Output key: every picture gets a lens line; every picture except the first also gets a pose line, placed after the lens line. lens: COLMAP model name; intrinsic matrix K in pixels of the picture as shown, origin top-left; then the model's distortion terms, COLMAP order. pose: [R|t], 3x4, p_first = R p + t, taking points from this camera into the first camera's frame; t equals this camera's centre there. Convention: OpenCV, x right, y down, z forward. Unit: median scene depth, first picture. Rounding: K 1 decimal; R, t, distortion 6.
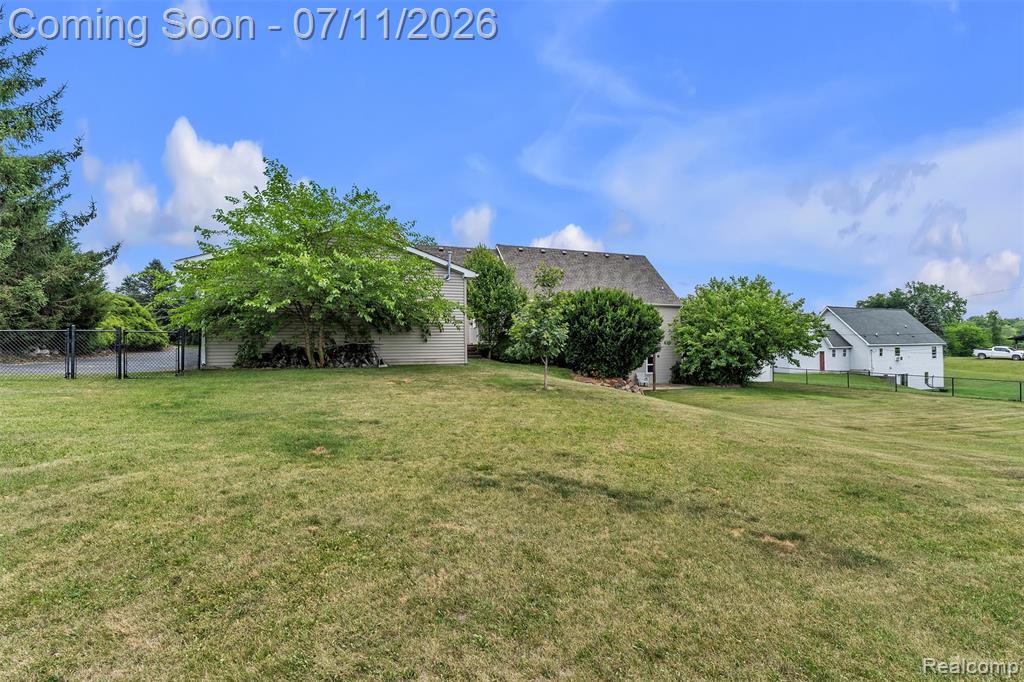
lens RADIAL K [[498.8, 0, 515.8], [0, 498.8, 343.8], [0, 0, 1]] dist [0.001120, 0.000266]
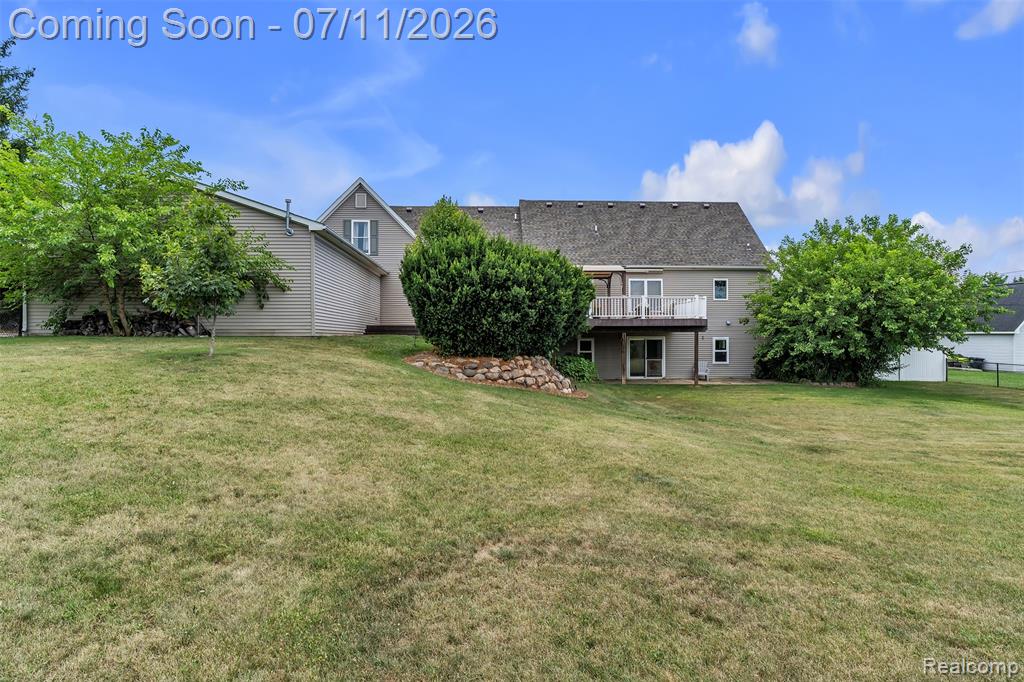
lens RADIAL K [[571.9, 0, 512.5], [0, 571.9, 339.2], [0, 0, 1]] dist [-0.003632, -0.001823]
pose [[0.937397, 0.006622, -0.348199, 0.313134], [-0.003285, 0.999943, 0.010173, 0.019801], [0.348246, -0.008392, 0.937365, 0.137285]]
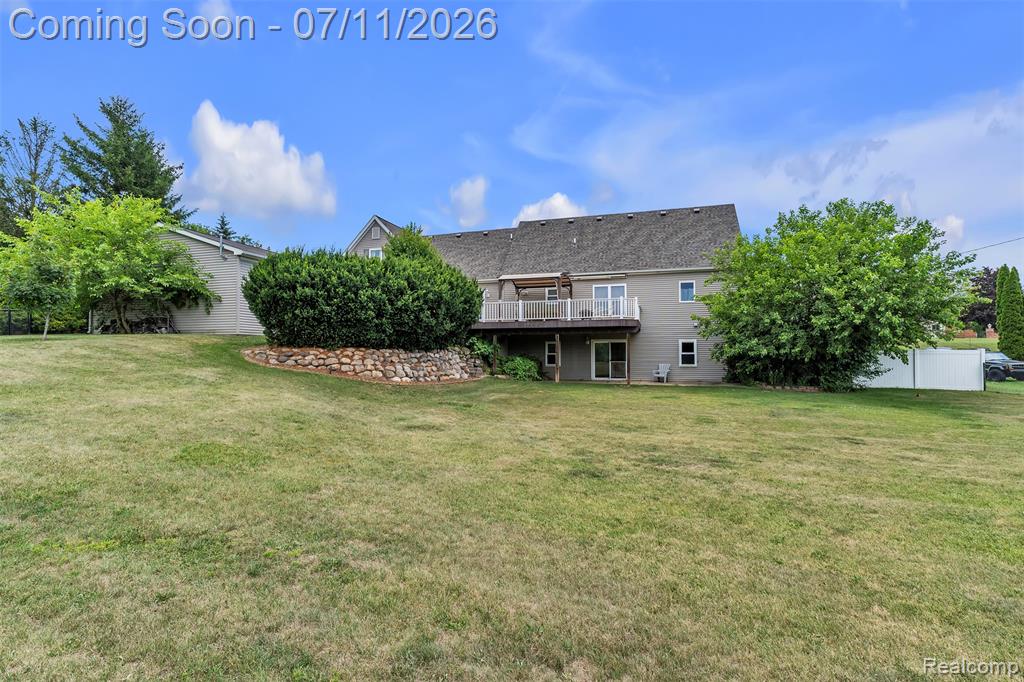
lens RADIAL K [[498.8, 0, 510.4], [0, 498.8, 336.3], [0, 0, 1]] dist [0.001120, 0.000266]
pose [[0.754905, -0.016360, -0.655630, 0.620323], [-0.002164, 0.999621, -0.027436, 0.042385], [0.655831, 0.022131, 0.754584, 0.335202]]
